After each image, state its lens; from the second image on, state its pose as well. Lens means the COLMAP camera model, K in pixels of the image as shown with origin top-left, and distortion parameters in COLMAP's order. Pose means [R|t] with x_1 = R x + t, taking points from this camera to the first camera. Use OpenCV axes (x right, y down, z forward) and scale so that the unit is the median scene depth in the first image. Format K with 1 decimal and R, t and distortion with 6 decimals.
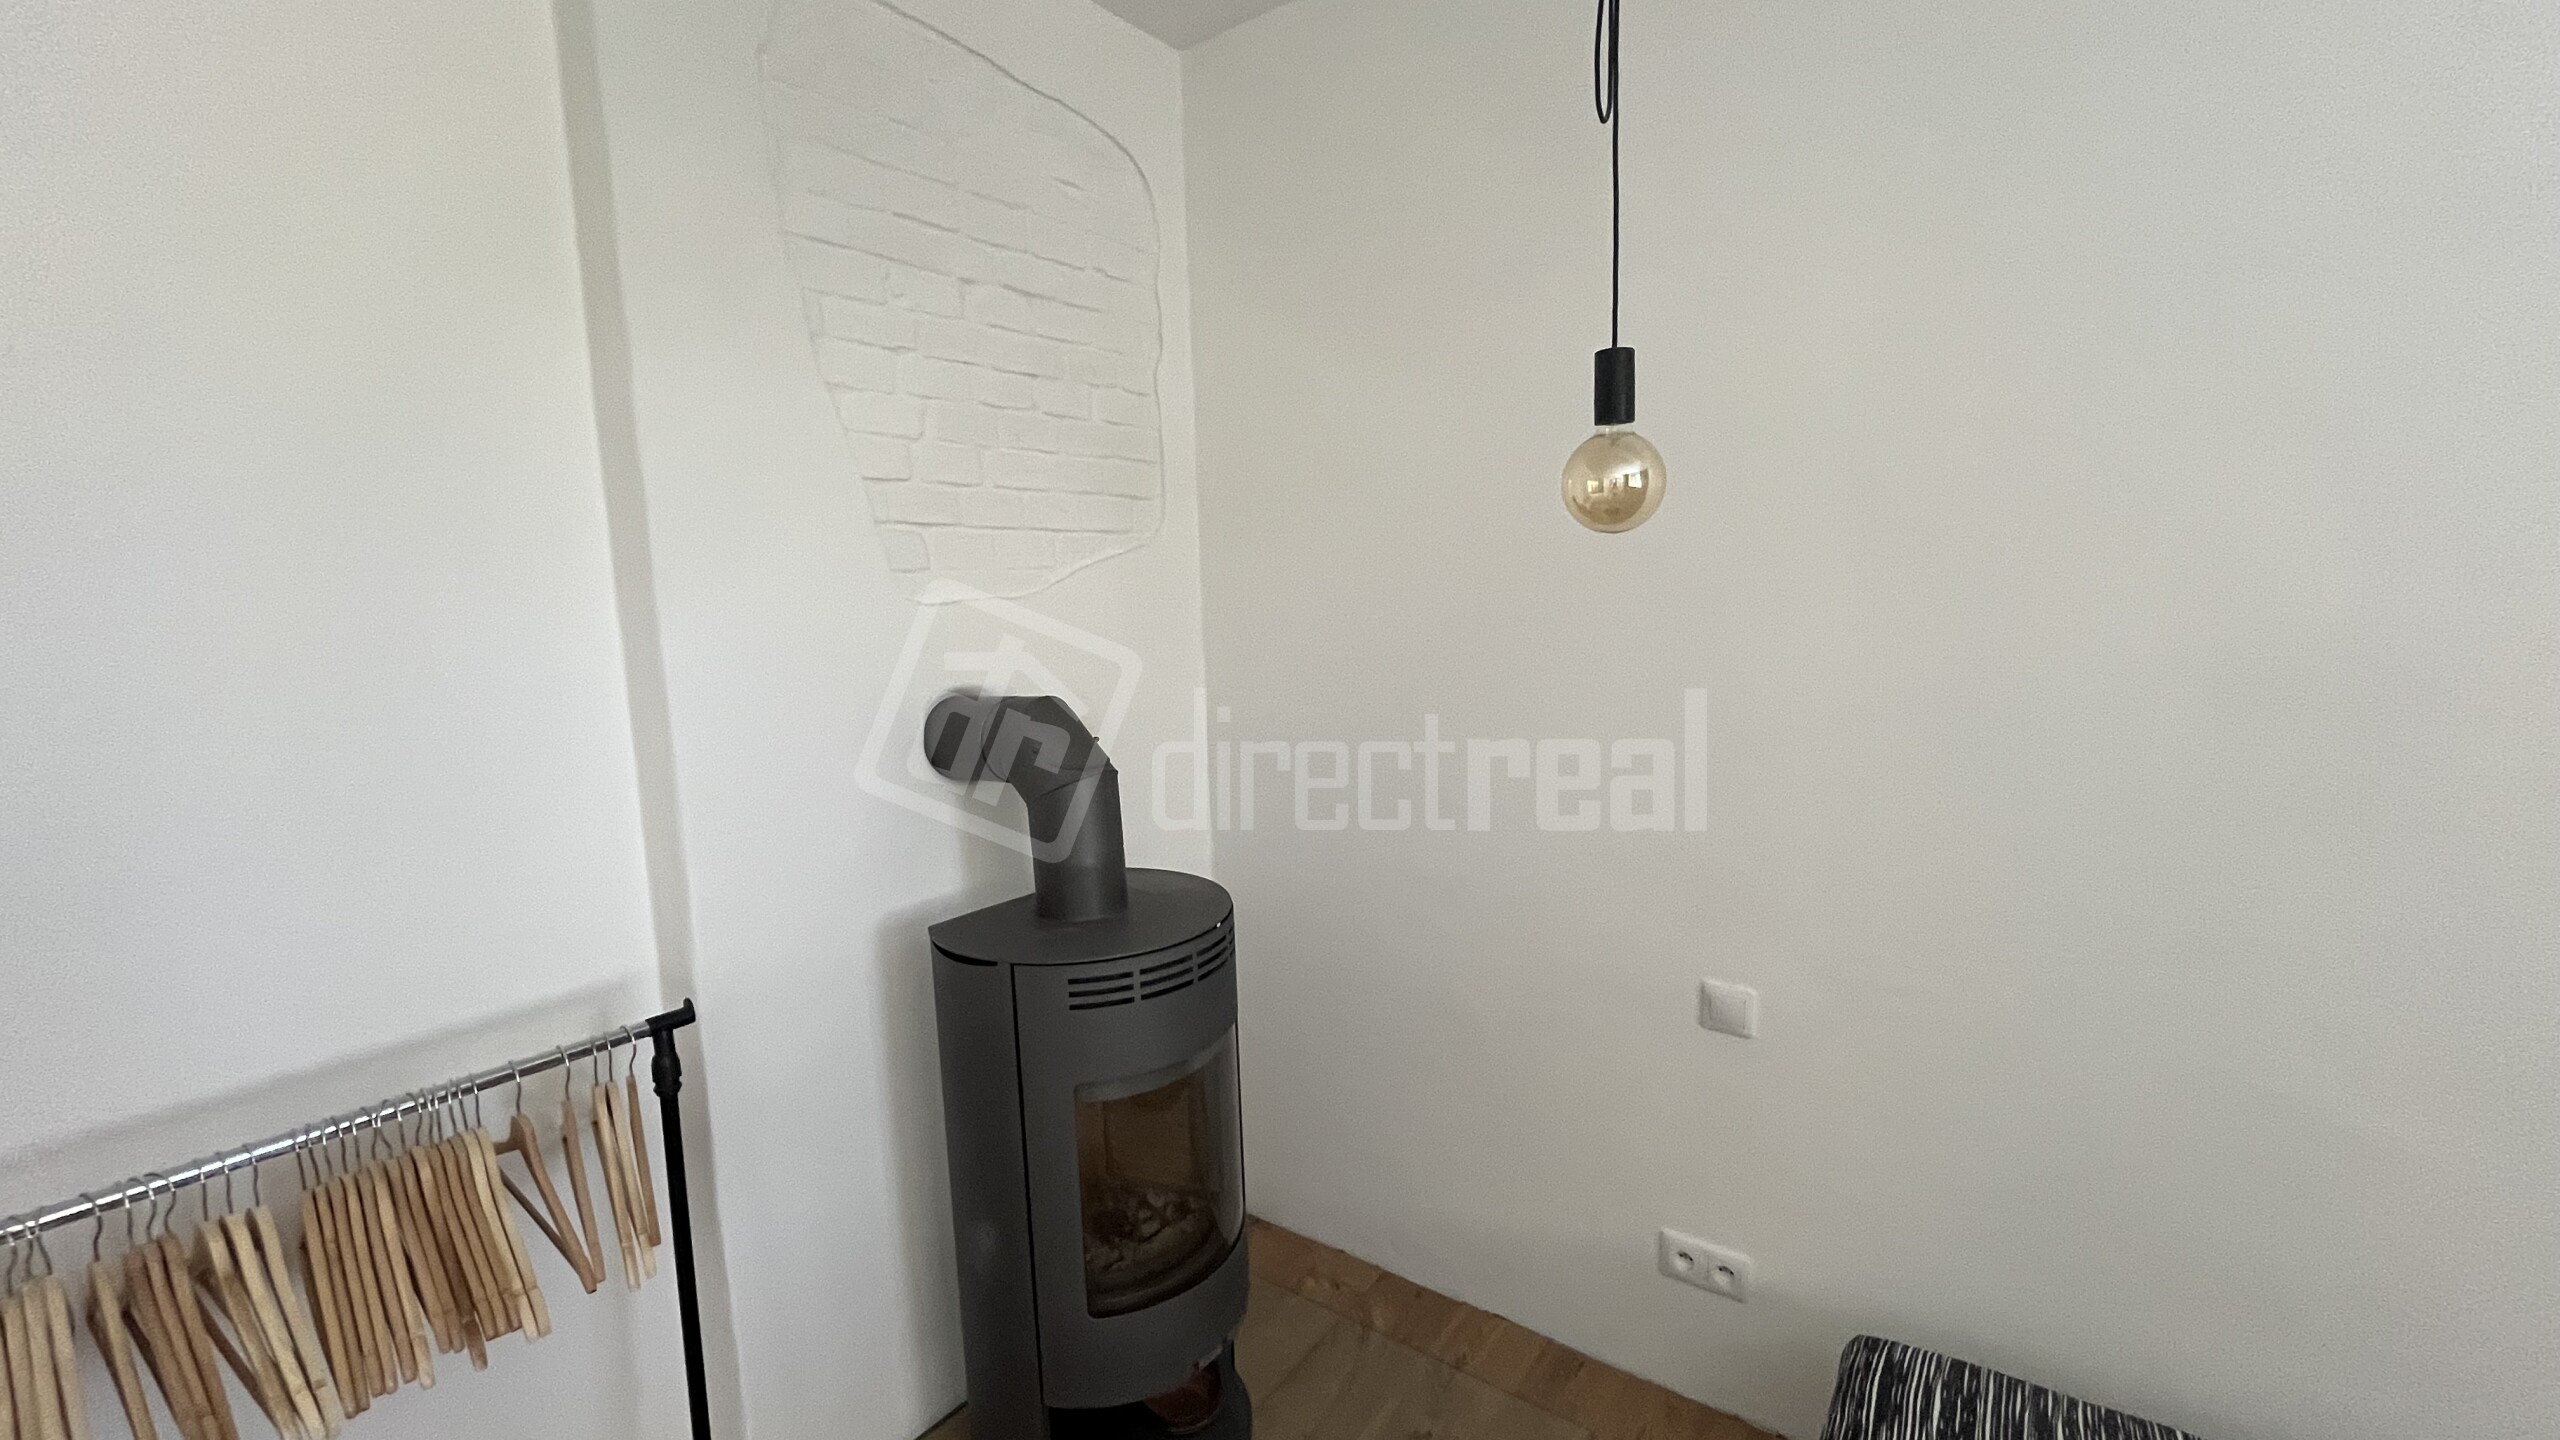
lens RADIAL K [[1037.1, 0, 1280.0], [0, 1037.1, 720.0], [0, 0, 1]] dist [0.000637, -0.000050]
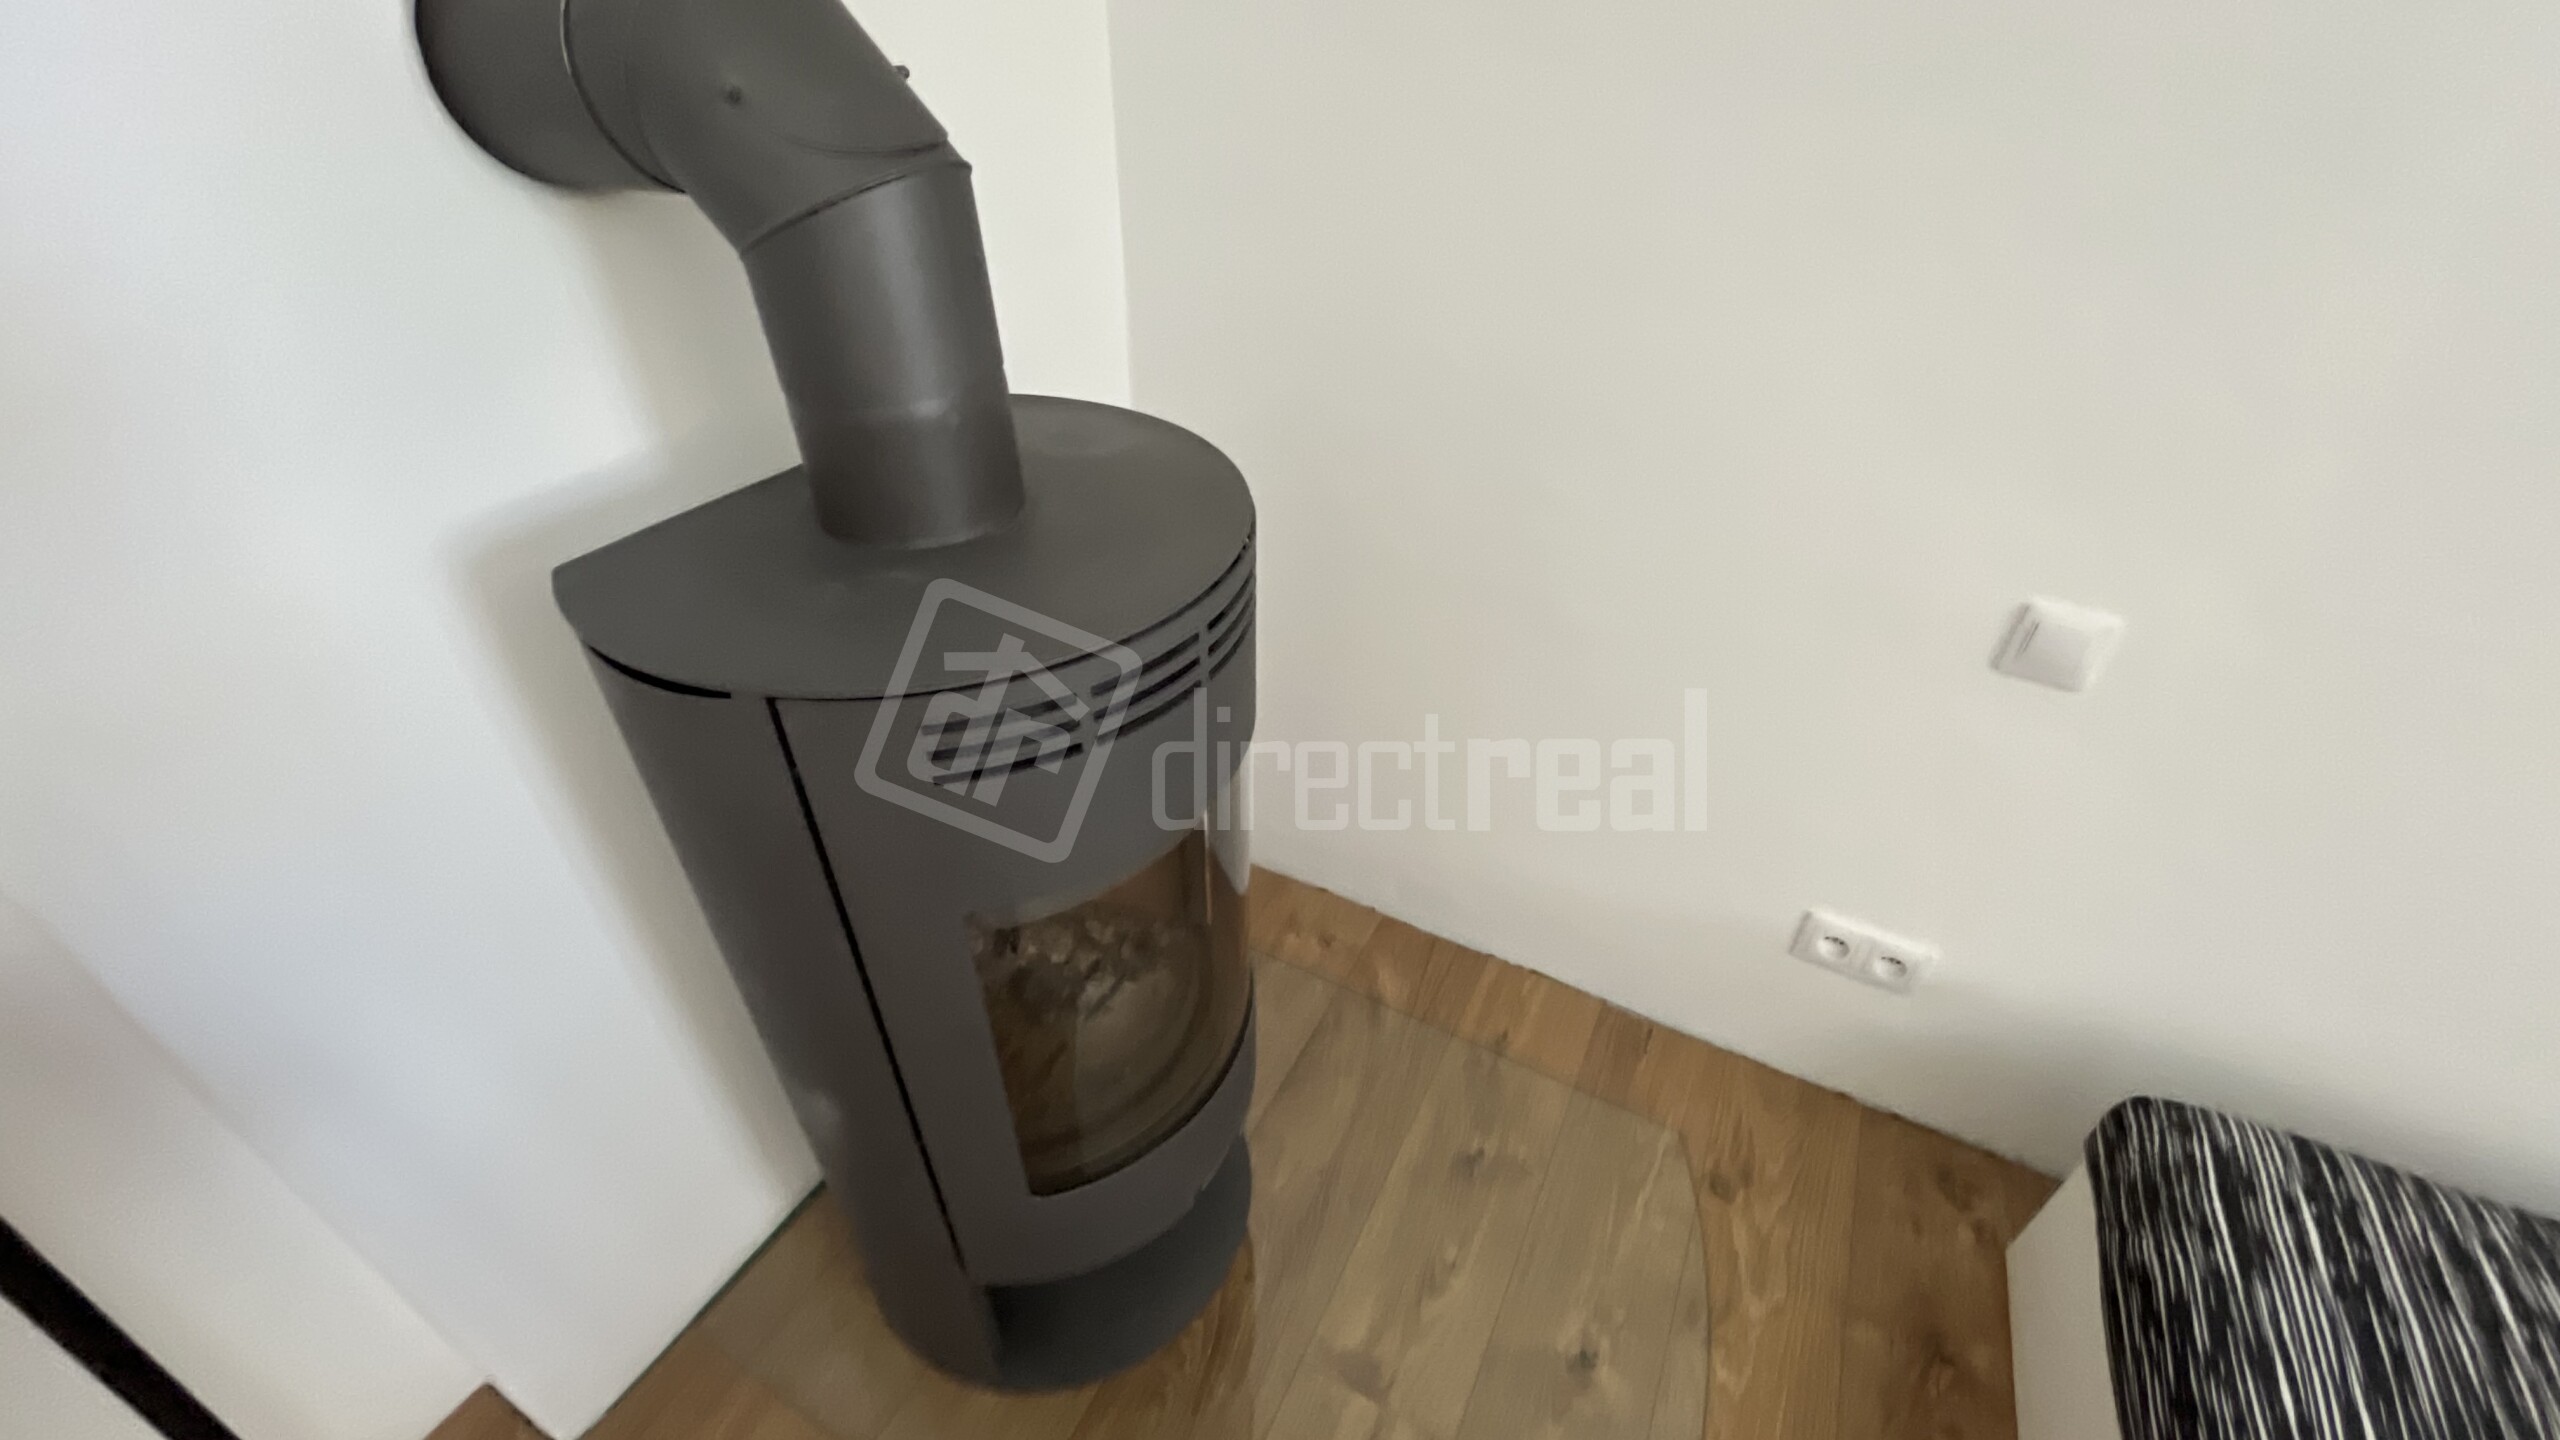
lens RADIAL K [[1037.1, 0, 1280.0], [0, 1037.1, 720.0], [0, 0, 1]] dist [0.000637, -0.000050]
pose [[0.988542, -0.045566, 0.143904, -0.100146], [-0.030510, 0.873357, 0.486125, 0.035333], [-0.147830, -0.484945, 0.861960, 0.511057]]
